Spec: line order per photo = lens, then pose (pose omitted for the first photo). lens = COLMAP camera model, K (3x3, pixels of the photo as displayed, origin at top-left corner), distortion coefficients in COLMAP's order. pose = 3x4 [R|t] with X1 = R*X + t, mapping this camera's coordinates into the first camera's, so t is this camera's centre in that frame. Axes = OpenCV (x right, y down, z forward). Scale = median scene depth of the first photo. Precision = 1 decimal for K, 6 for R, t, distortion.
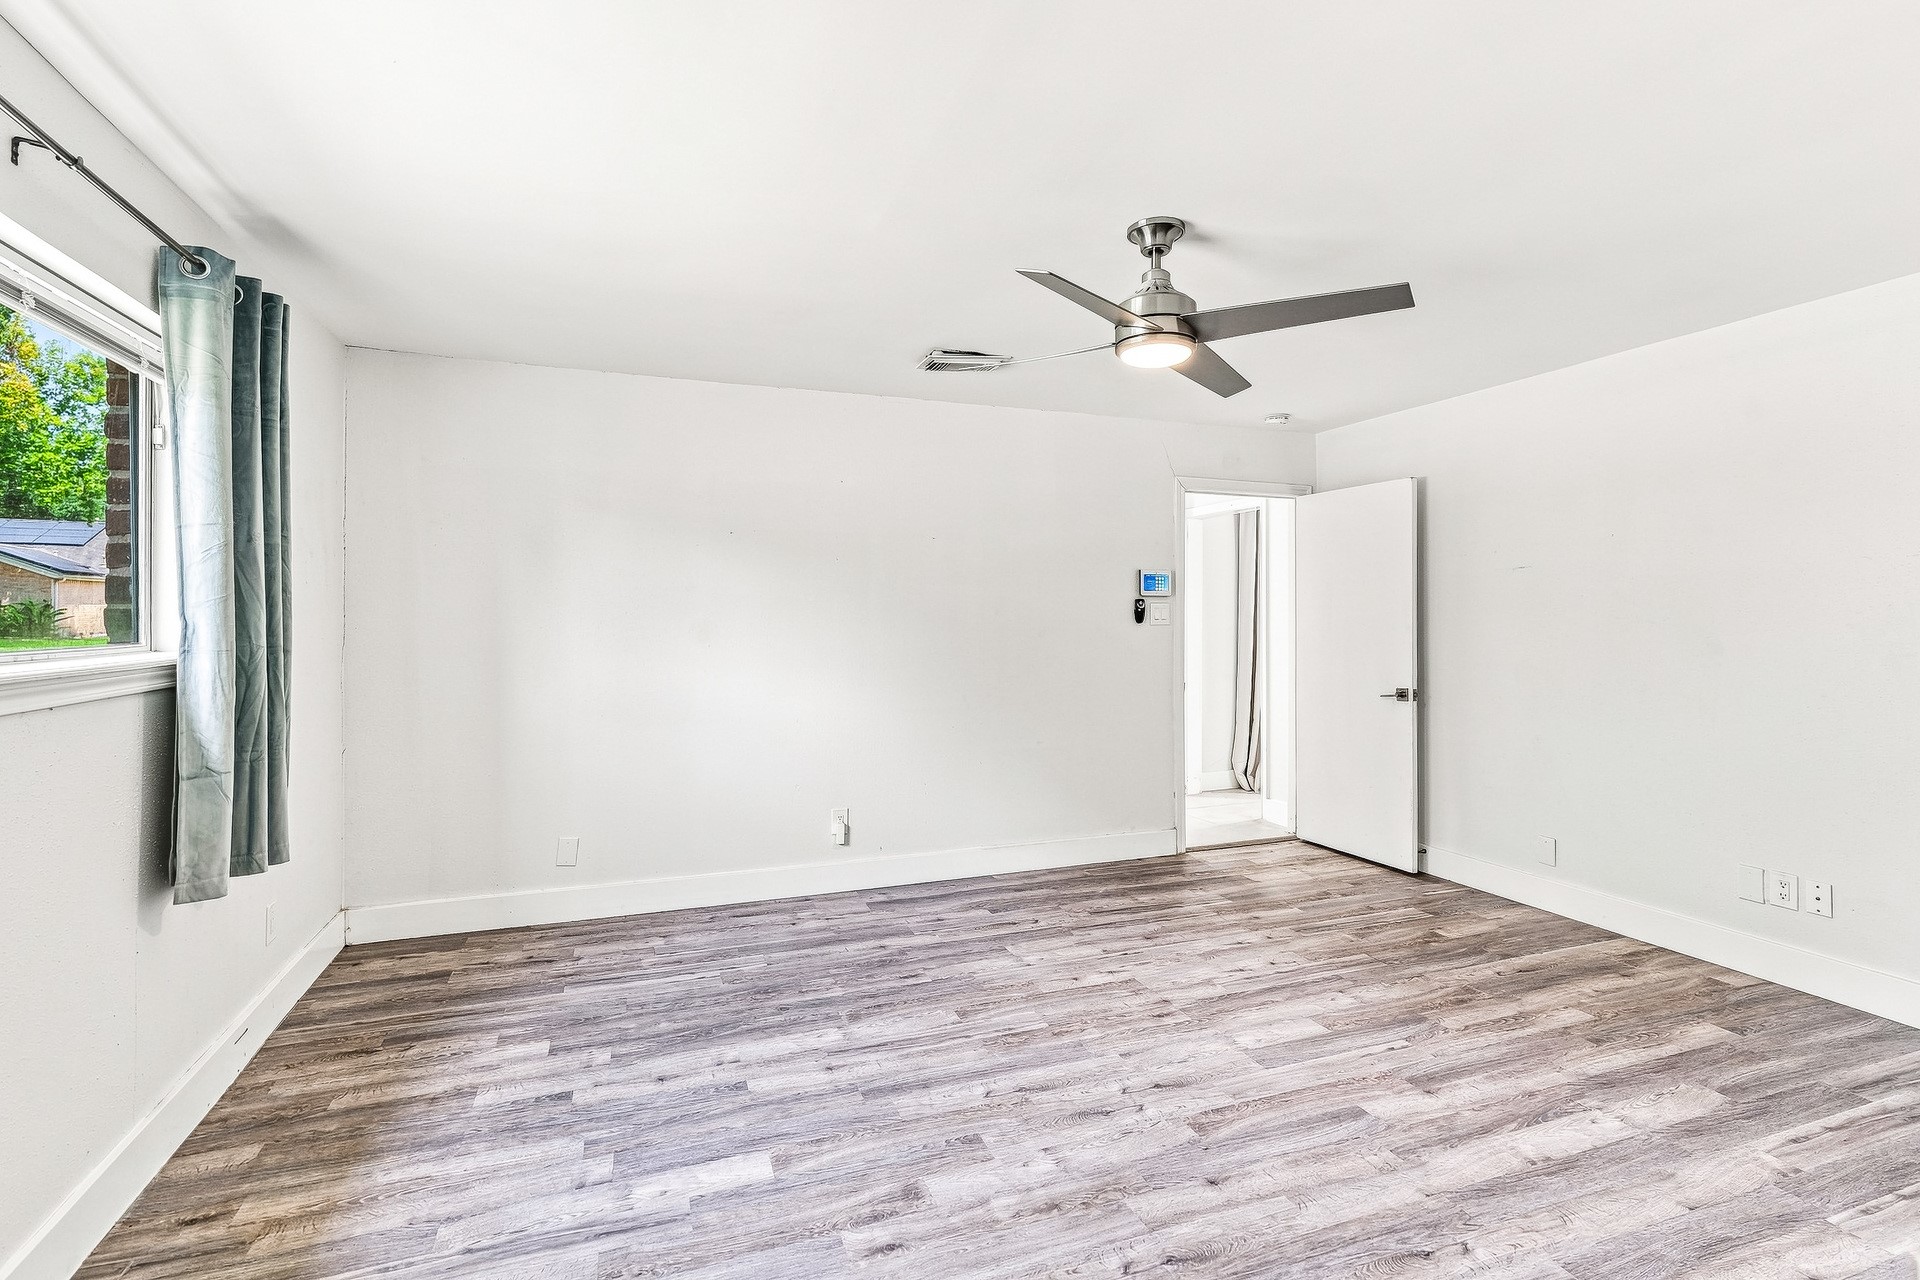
lens RADIAL K [[891.8, 0, 956.0], [0, 891.8, 627.5], [0, 0, 1]] dist [-0.002571, 0.000700]
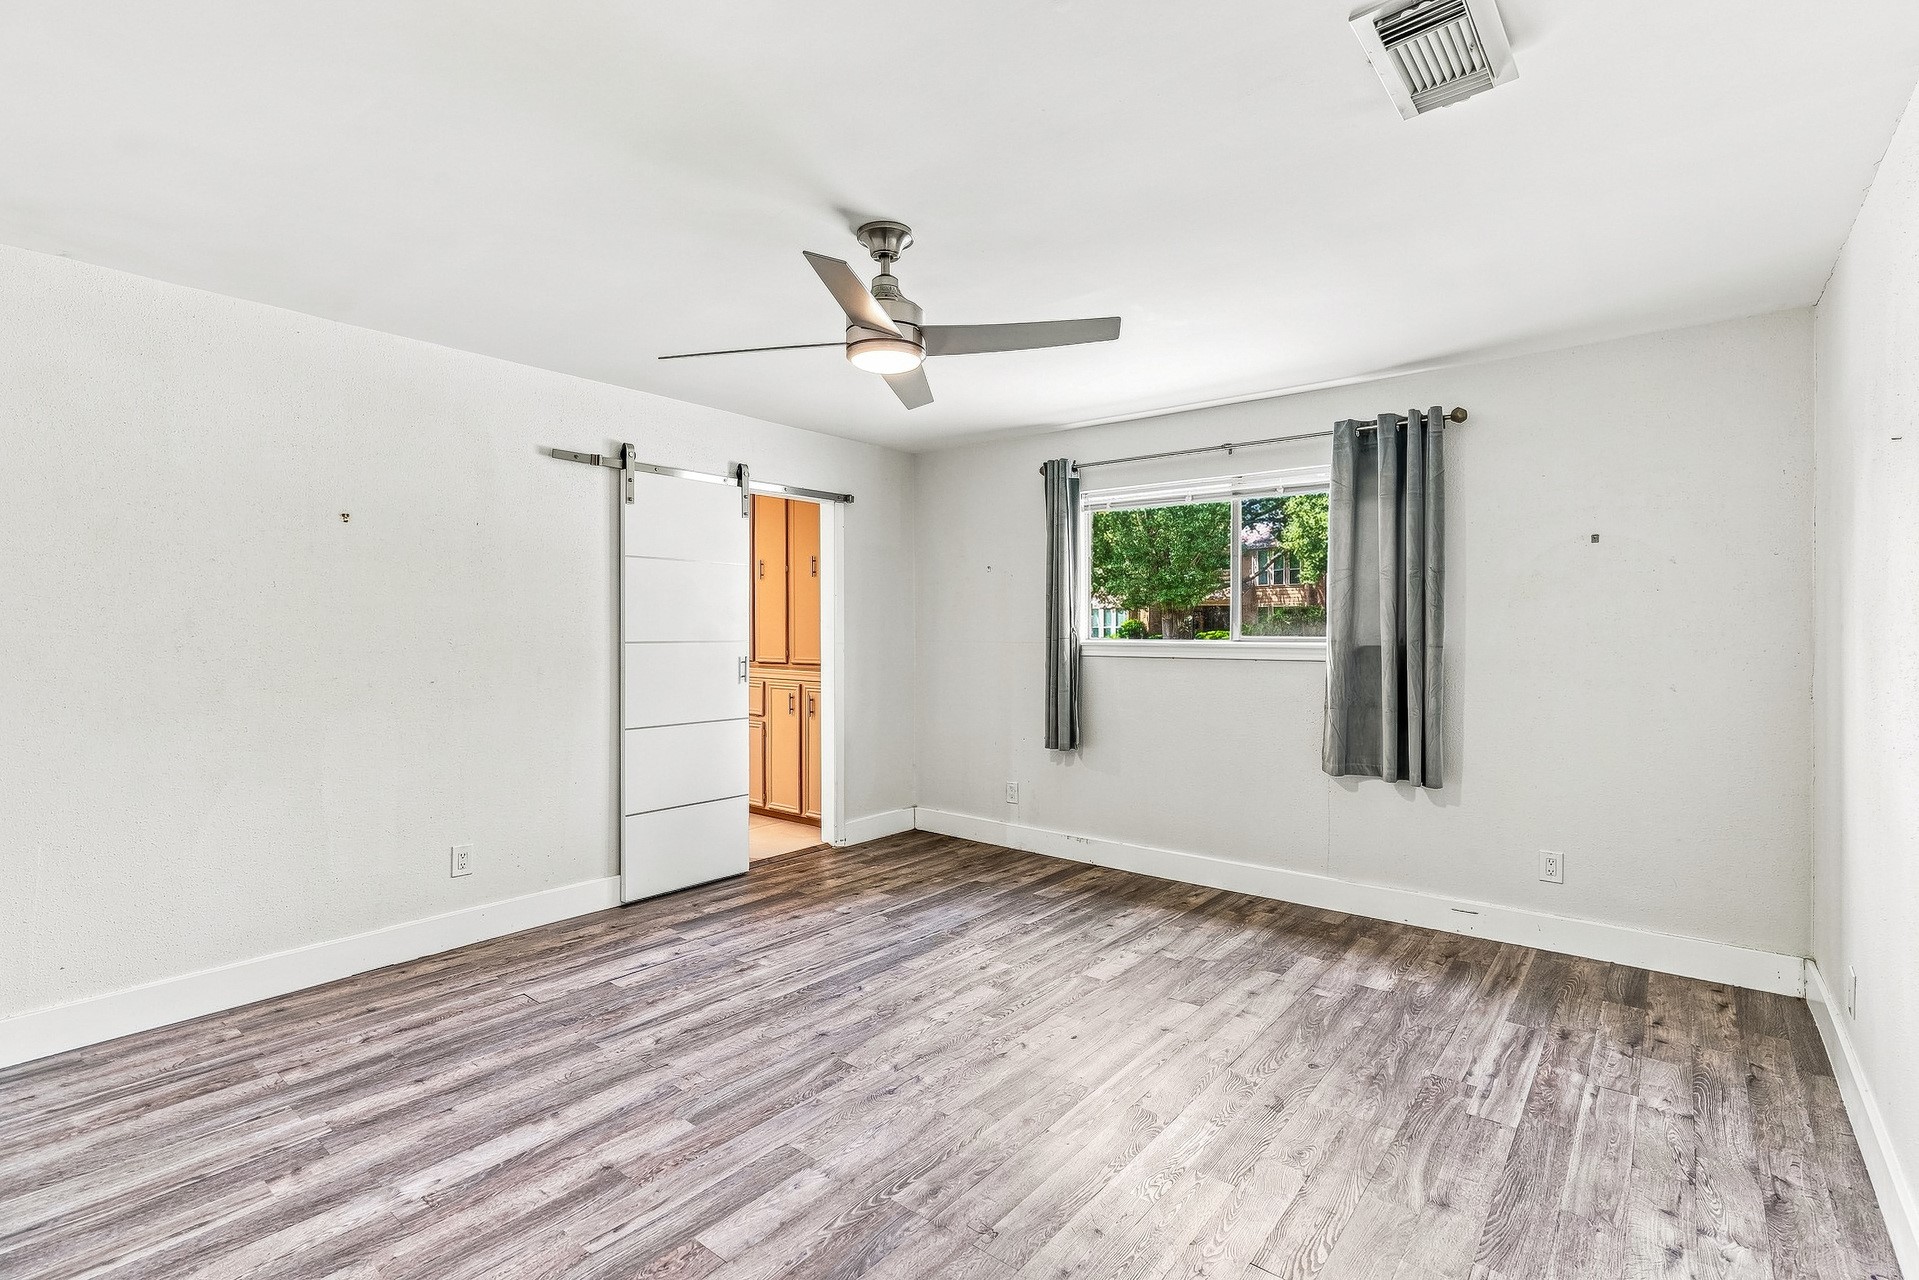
lens RADIAL K [[891.3, 0, 955.5], [0, 891.3, 627.5], [0, 0, 1]] dist [-0.002571, 0.000700]
pose [[-0.862173, 0.002248, -0.506609, 0.679758], [-0.004830, 0.999908, 0.012656, -0.017852], [0.506591, 0.013359, -0.862083, 1.922381]]
